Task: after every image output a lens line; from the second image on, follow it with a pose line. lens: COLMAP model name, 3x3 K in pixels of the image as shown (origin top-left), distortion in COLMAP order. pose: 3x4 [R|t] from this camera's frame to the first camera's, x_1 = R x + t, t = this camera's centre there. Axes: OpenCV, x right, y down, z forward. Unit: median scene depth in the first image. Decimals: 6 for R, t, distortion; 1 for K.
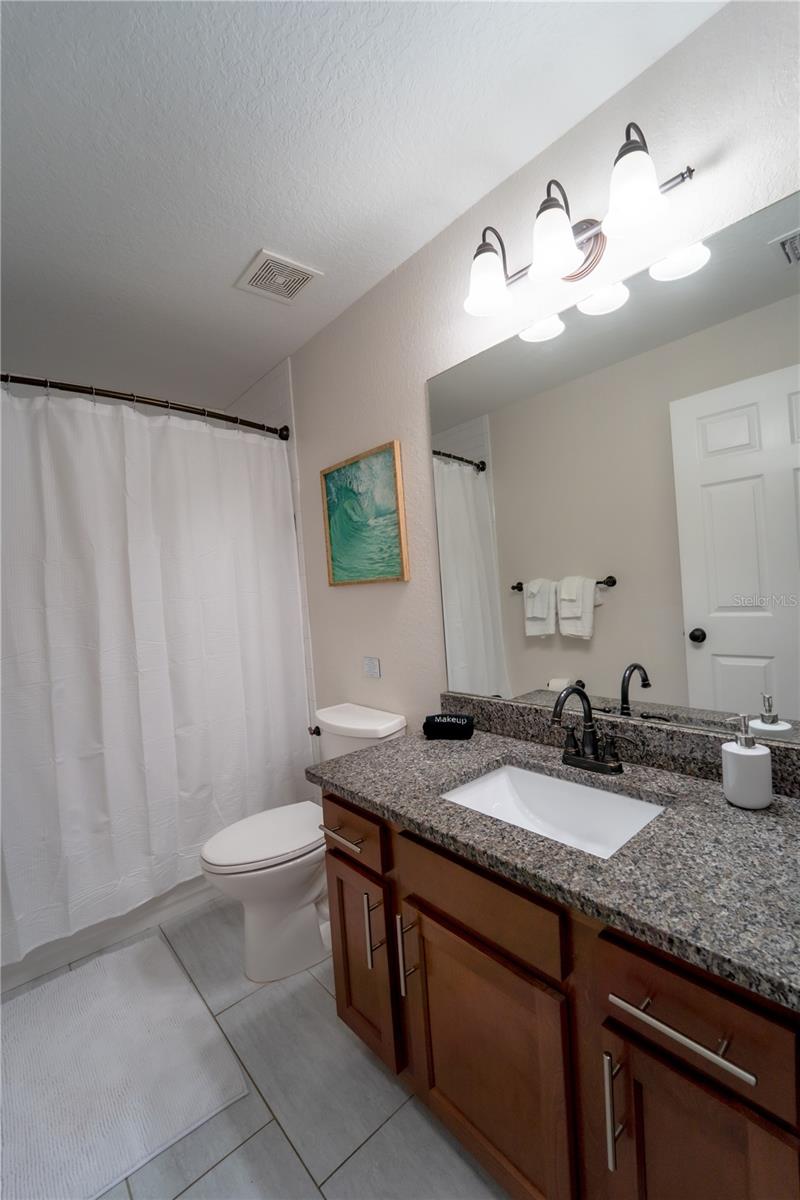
lens RADIAL K [[490.8, 0, 402.4], [0, 490.8, 595.5], [0, 0, 1]] dist [-0.024521, 0.000848]
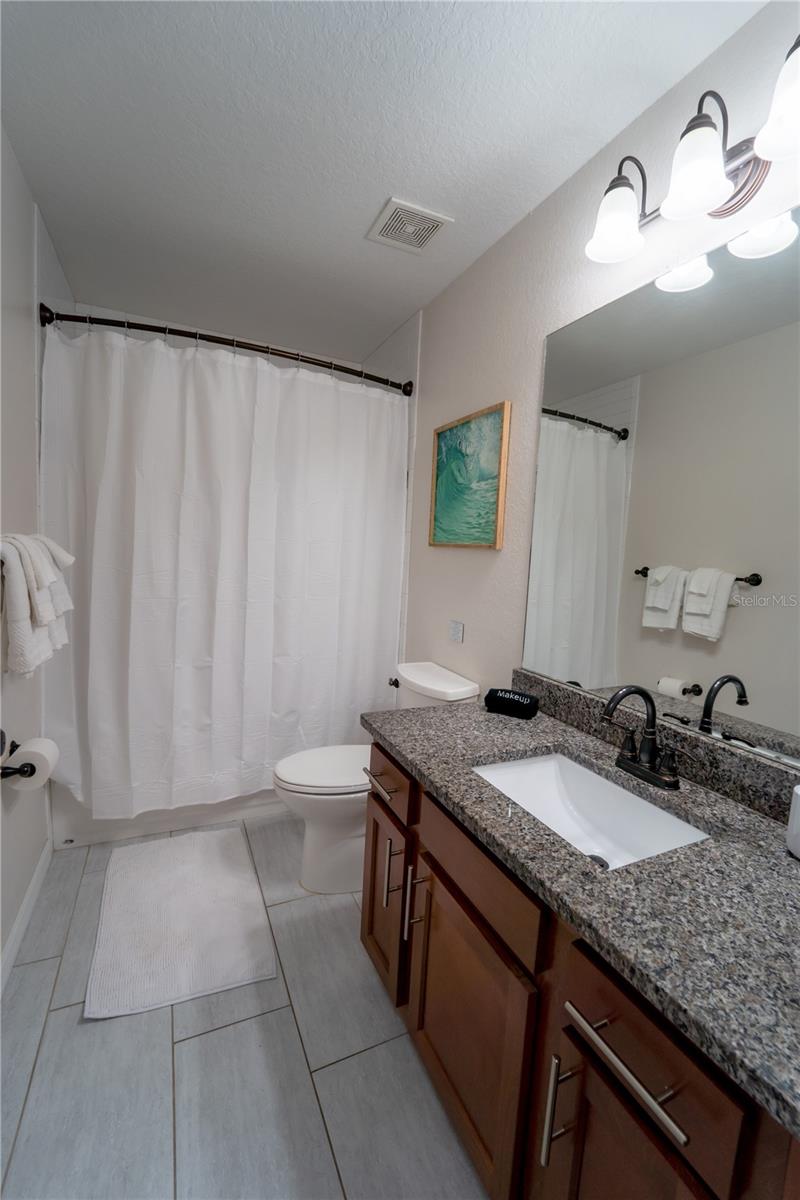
lens RADIAL K [[490.8, 0, 403.4], [0, 490.8, 594.9], [0, 0, 1]] dist [-0.024521, 0.000848]
pose [[0.954532, 0.144064, -0.260989, 0.118353], [-0.123586, 0.987935, 0.093333, -0.010691], [0.271286, -0.056835, 0.960819, 0.015386]]
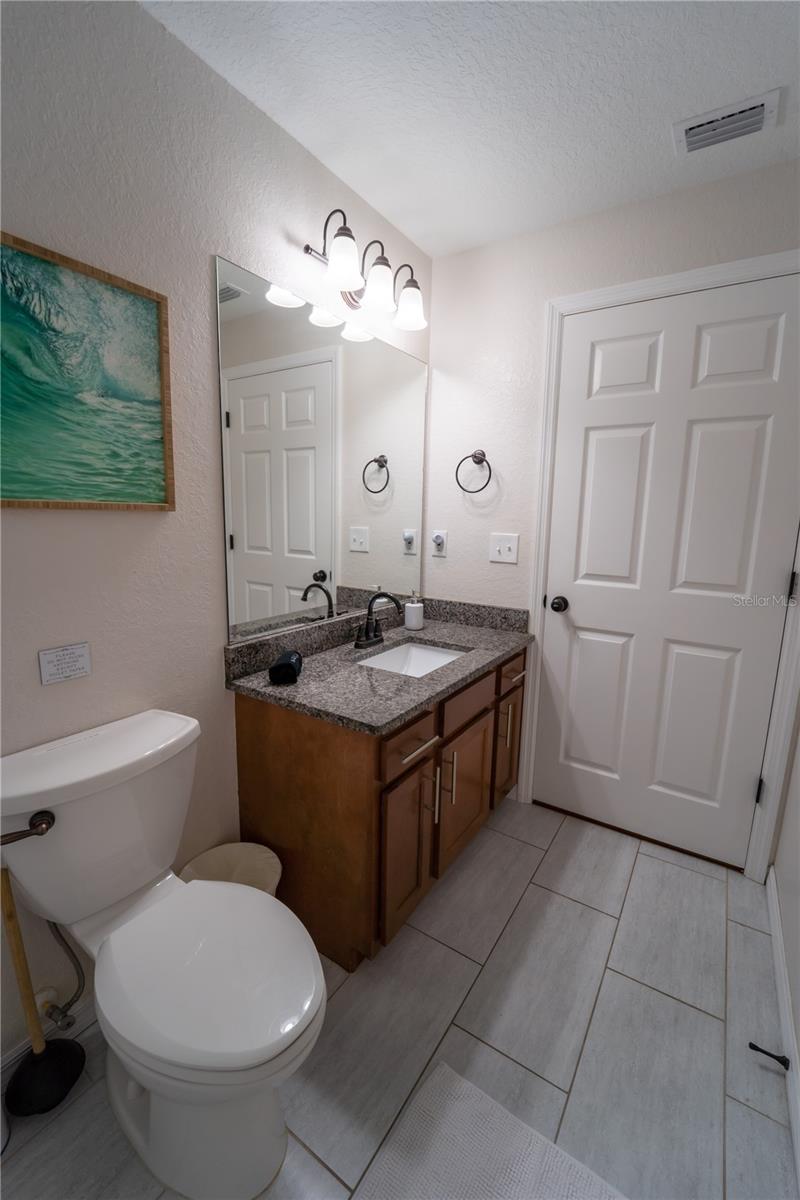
lens RADIAL K [[490.8, 0, 402.1], [0, 490.8, 597.6], [0, 0, 1]] dist [-0.024521, 0.000848]
pose [[-0.267250, -0.096614, 0.958772, -0.943345], [0.014779, 0.994433, 0.104327, 0.030898], [-0.963514, 0.042051, -0.264334, 1.081814]]
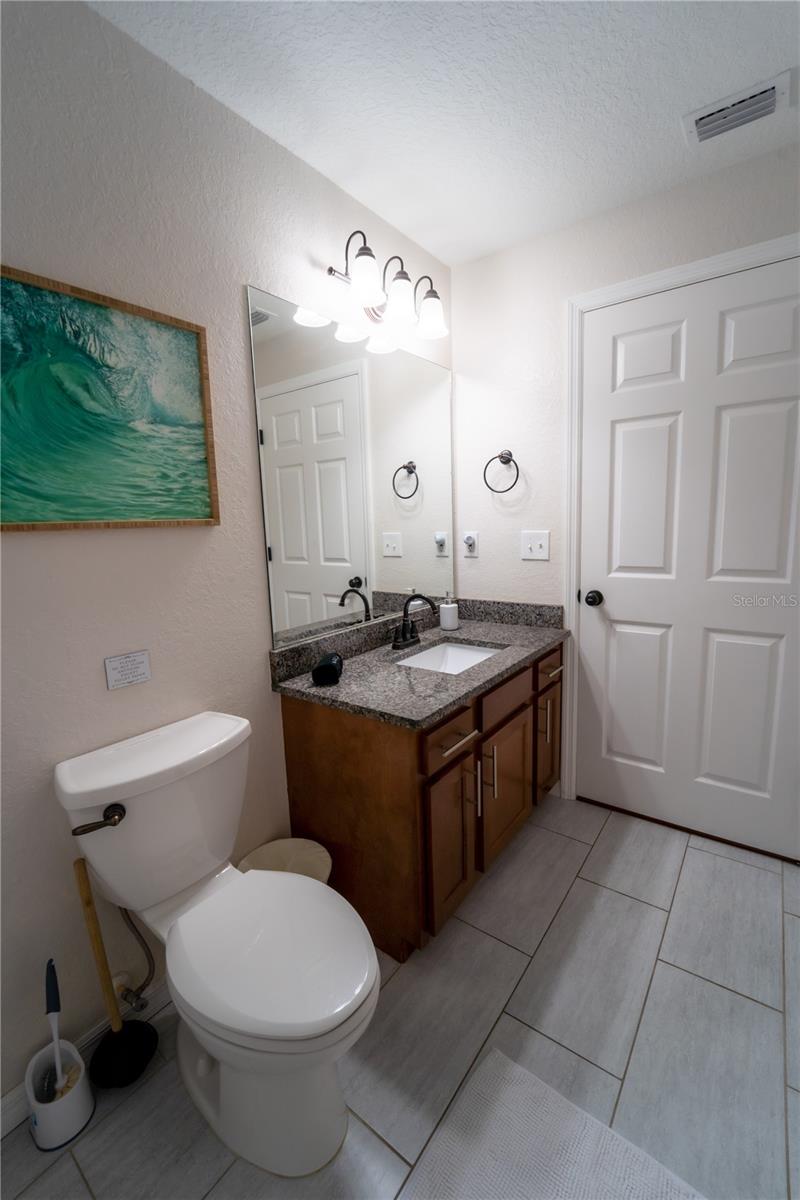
lens RADIAL K [[490.8, 0, 401.6], [0, 490.8, 597.6], [0, 0, 1]] dist [-0.024521, 0.000848]
pose [[-0.201543, -0.074661, 0.976630, -0.978533], [0.065959, 0.993793, 0.089584, 0.039071], [-0.977256, 0.082472, -0.195368, 1.090153]]
